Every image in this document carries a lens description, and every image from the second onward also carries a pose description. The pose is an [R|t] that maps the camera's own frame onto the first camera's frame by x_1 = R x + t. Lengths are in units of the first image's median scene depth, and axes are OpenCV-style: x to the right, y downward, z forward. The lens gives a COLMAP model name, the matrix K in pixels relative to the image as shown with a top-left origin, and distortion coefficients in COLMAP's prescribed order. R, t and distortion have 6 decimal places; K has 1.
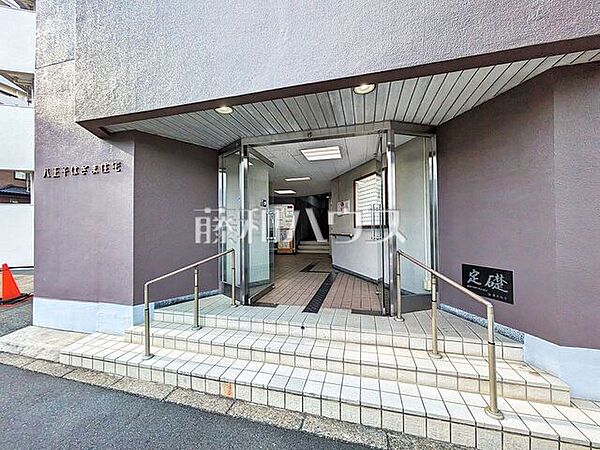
lens RADIAL K [[235.4, 0, 301.3], [0, 235.4, 233.0], [0, 0, 1]] dist [-0.007258, 0.000095]
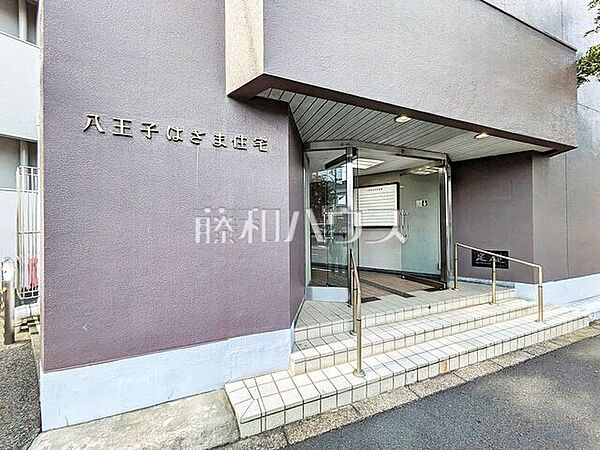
lens RADIAL K [[245.5, 0, 300.0], [0, 245.5, 225.0], [0, 0, 1]] dist [-0.009628, -0.000050]
pose [[0.805795, 0.008456, 0.592135, -1.098417], [0.021483, 0.998822, -0.043499, 0.012732], [-0.591805, 0.047772, 0.804664, 0.297976]]
